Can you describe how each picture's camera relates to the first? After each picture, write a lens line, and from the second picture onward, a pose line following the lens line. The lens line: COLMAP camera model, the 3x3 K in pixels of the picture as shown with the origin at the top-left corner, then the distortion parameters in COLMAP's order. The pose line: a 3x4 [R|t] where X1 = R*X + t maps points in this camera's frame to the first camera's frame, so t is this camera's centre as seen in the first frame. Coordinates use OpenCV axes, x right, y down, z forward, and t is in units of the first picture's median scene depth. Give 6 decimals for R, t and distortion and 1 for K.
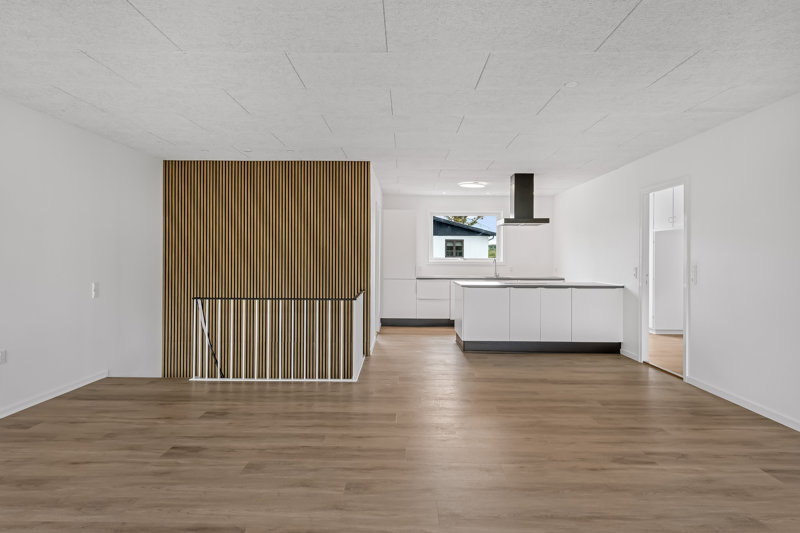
lens RADIAL K [[458.7, 0, 401.4], [0, 458.7, 263.4], [0, 0, 1]] dist [-0.001840, -0.000123]
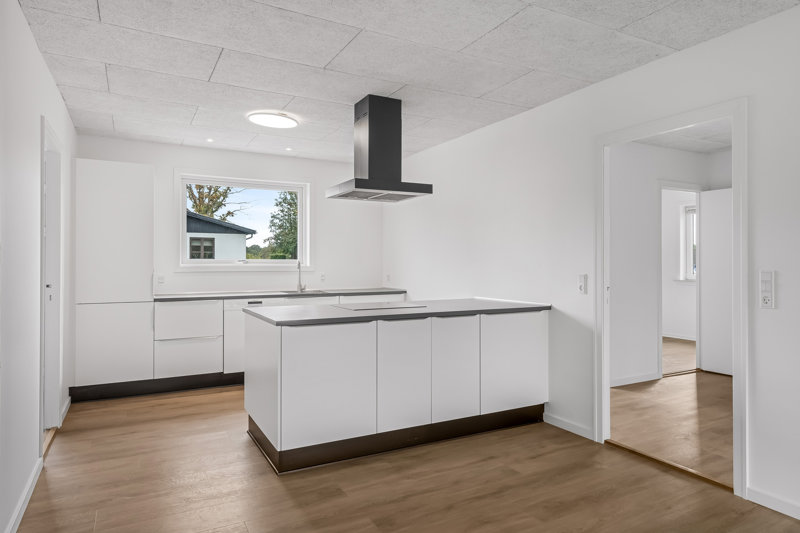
lens RADIAL K [[491.4, 0, 395.7], [0, 491.4, 260.9], [0, 0, 1]] dist [0.004682, 0.001352]
pose [[0.878618, -0.003275, 0.477513, 0.008768], [0.008410, 0.999928, -0.008616, -0.003860], [-0.477450, 0.011586, 0.878582, 0.438213]]
